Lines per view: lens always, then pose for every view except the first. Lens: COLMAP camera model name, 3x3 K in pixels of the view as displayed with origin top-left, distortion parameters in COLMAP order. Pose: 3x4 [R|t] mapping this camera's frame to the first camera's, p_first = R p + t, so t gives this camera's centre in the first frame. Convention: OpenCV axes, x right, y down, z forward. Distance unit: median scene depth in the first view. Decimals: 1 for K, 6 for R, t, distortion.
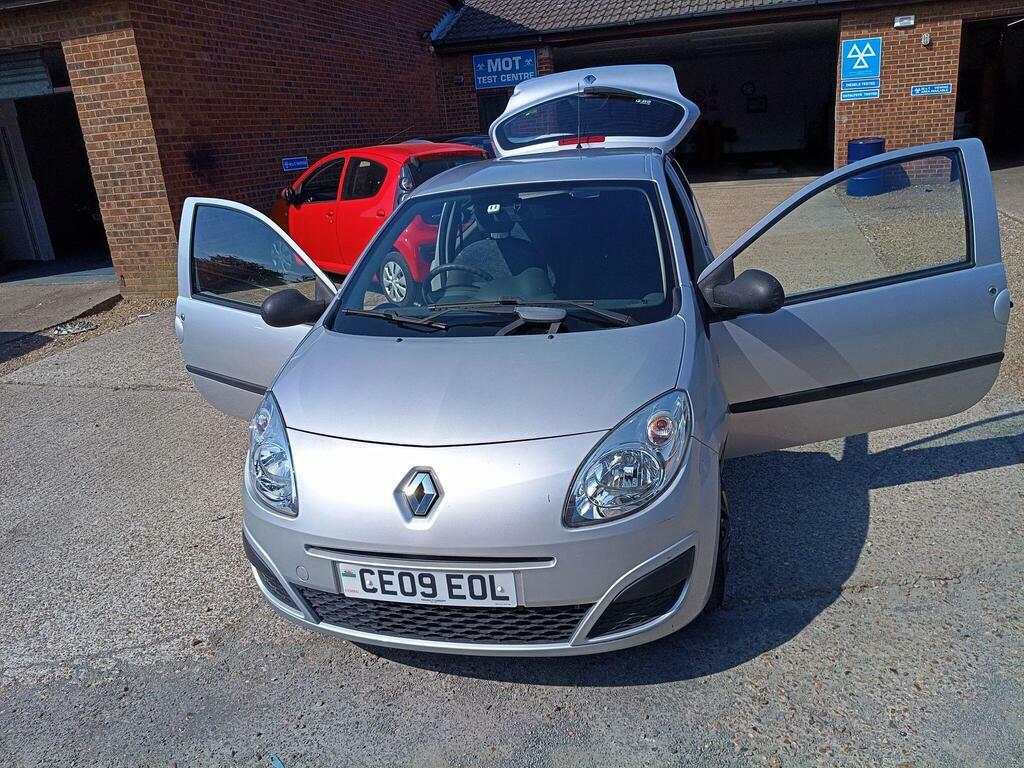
lens RADIAL K [[778.6, 0, 510.2], [0, 778.6, 373.4], [0, 0, 1]] dist [-0.000478, -0.027664]
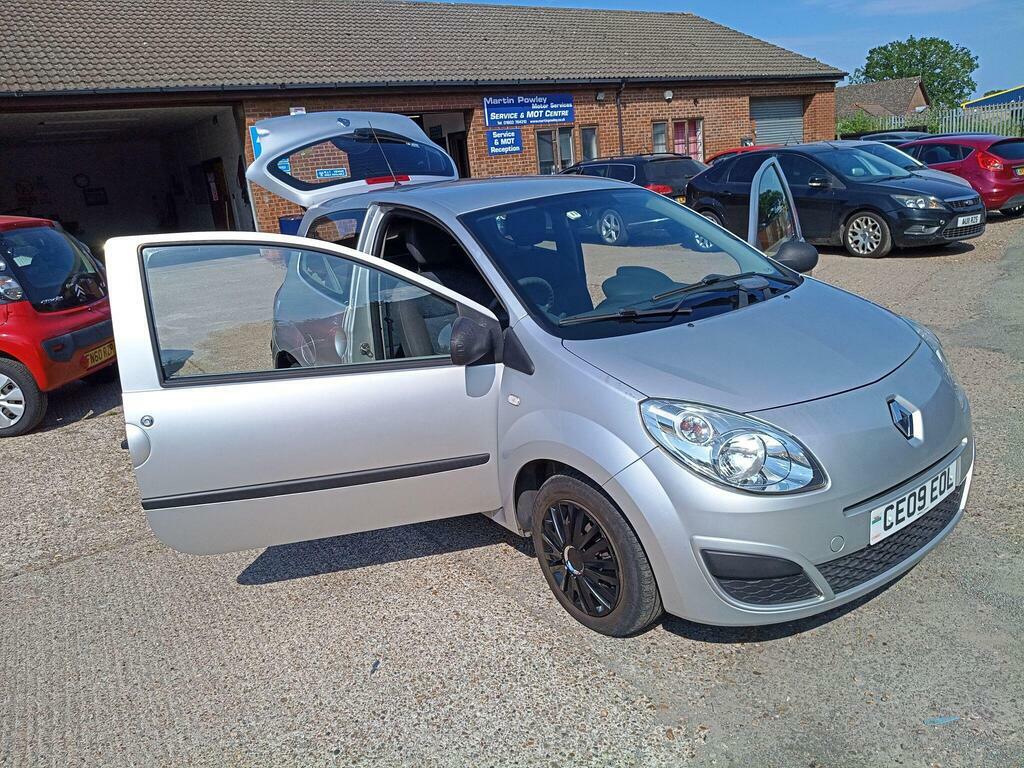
lens RADIAL K [[778.6, 0, 493.6], [0, 778.6, 376.1], [0, 0, 1]] dist [-0.000478, -0.027664]
pose [[0.643730, -0.177218, 0.744450, -0.413625], [0.264735, 0.964321, 0.000642, -0.018937], [-0.718002, 0.196669, 0.667678, 0.211513]]
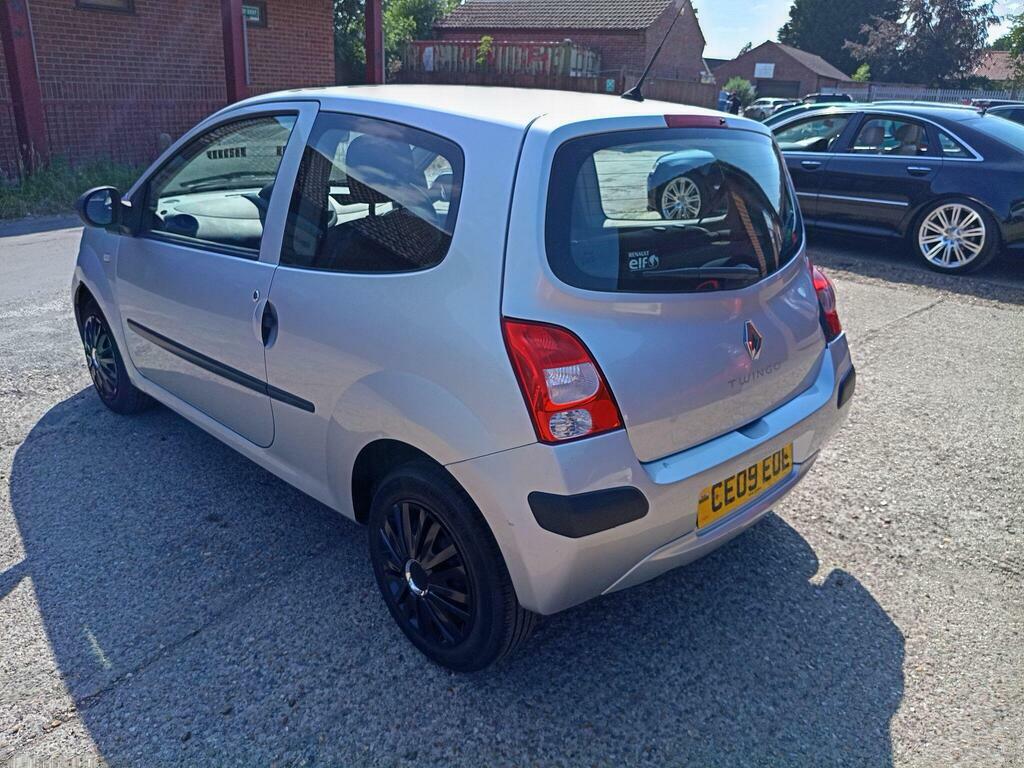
lens RADIAL K [[778.6, 0, 520.3], [0, 778.6, 388.8], [0, 0, 1]] dist [-0.000478, -0.027664]
pose [[-0.510423, 0.360300, -0.780802, 0.380855], [-0.250216, 0.806473, 0.535717, -0.262545], [0.822715, 0.468811, -0.321490, 0.809719]]
